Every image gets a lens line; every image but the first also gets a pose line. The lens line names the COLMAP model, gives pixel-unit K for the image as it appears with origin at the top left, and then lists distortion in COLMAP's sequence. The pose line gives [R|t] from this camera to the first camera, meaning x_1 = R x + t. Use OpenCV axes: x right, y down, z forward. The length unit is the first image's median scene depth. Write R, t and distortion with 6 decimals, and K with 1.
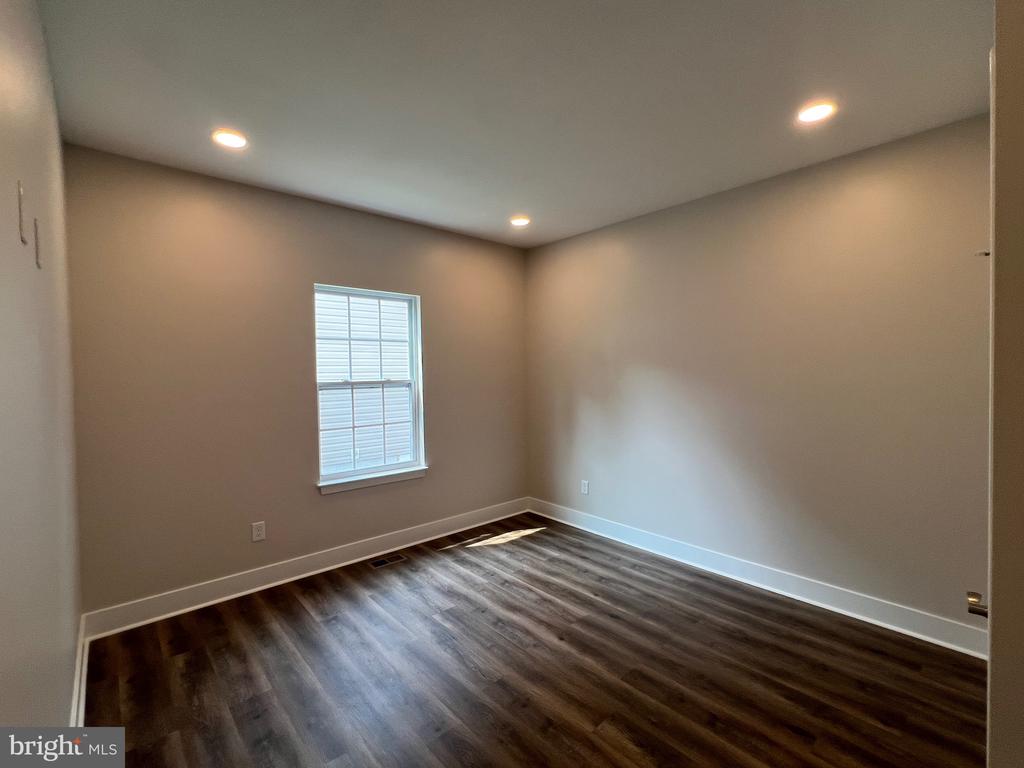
lens RADIAL K [[452.0, 0, 508.9], [0, 452.0, 382.4], [0, 0, 1]] dist [-0.000901, -0.000011]
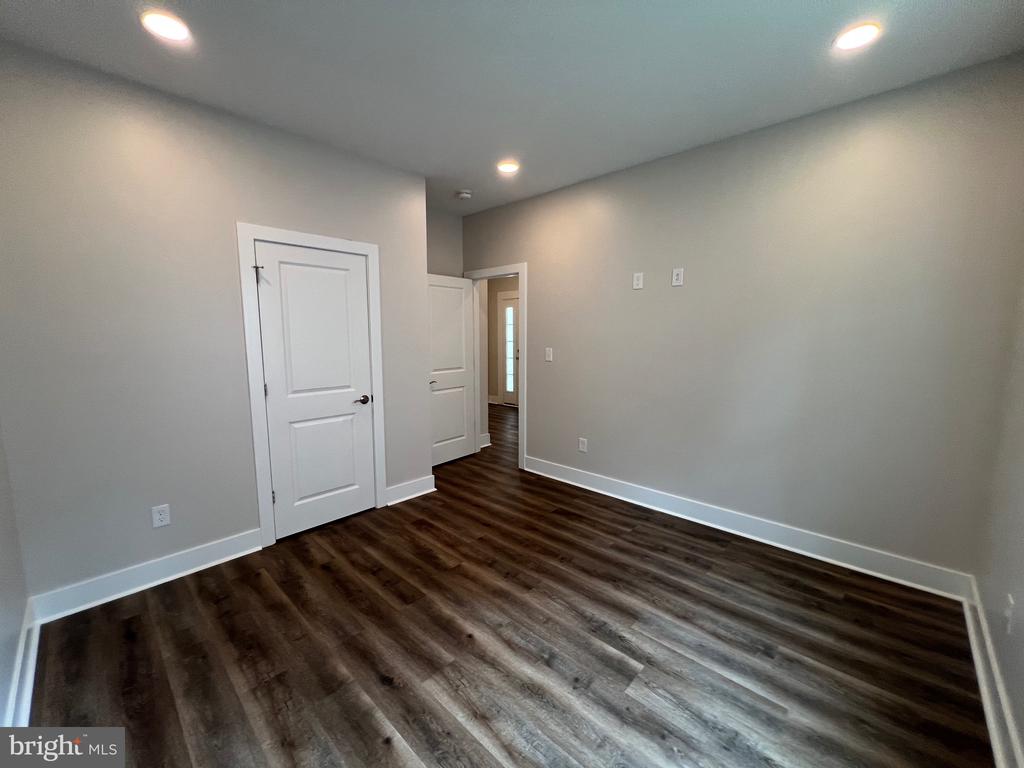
lens RADIAL K [[410.4, 0, 509.2], [0, 410.4, 382.1], [0, 0, 1]] dist [-0.002803, 0.000729]
pose [[-0.996486, 0.023684, -0.080342, 0.080564], [0.011725, 0.989189, 0.146177, -0.024311], [0.082936, 0.144721, -0.985991, 1.482817]]
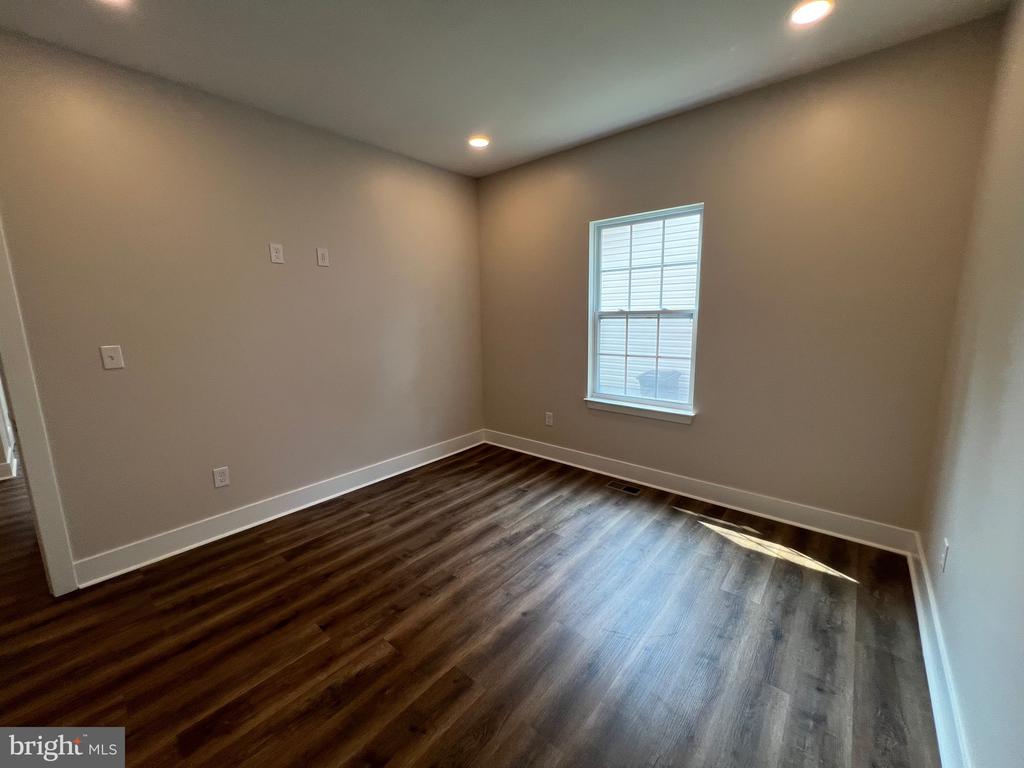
lens RADIAL K [[410.9, 0, 509.9], [0, 410.9, 381.7], [0, 0, 1]] dist [-0.000310, -0.000125]
pose [[0.132873, 0.175290, -0.975509, 0.695883], [-0.006641, 0.984372, 0.175978, -0.008023], [0.991111, -0.016904, 0.131960, 0.759461]]
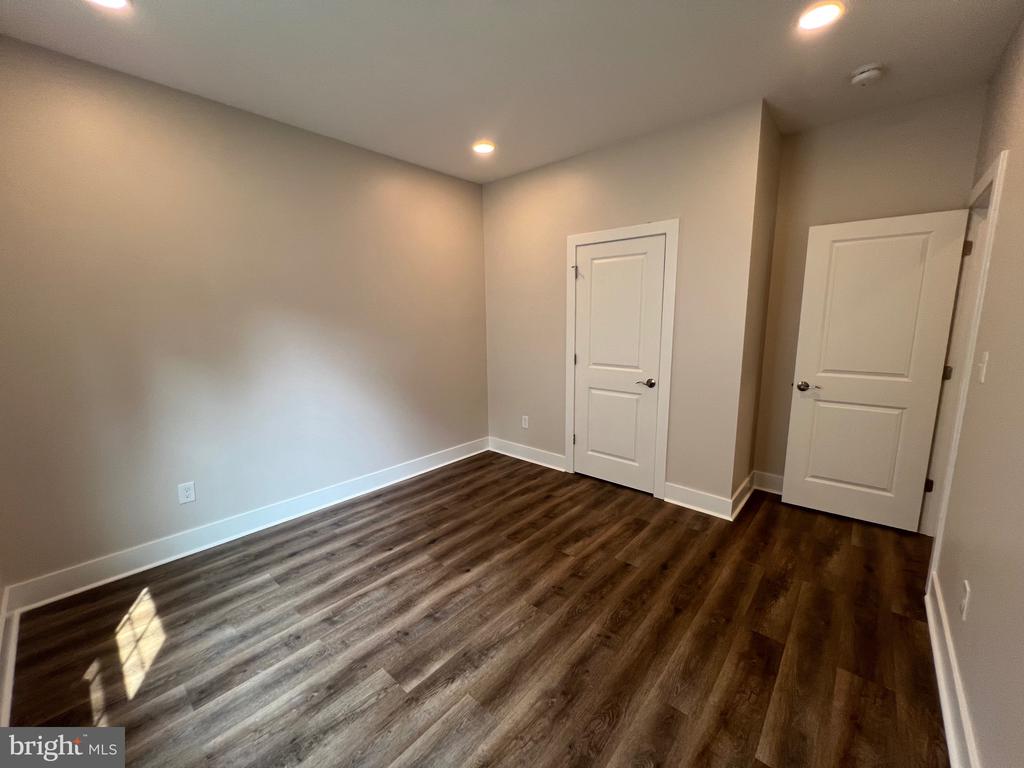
lens RADIAL K [[410.4, 0, 509.2], [0, 410.4, 382.1], [0, 0, 1]] dist [-0.002803, 0.000729]
pose [[-0.111772, -0.147066, 0.982791, -0.661843], [0.036888, 0.987693, 0.151995, -0.003811], [-0.993049, 0.053242, -0.104972, 0.850716]]
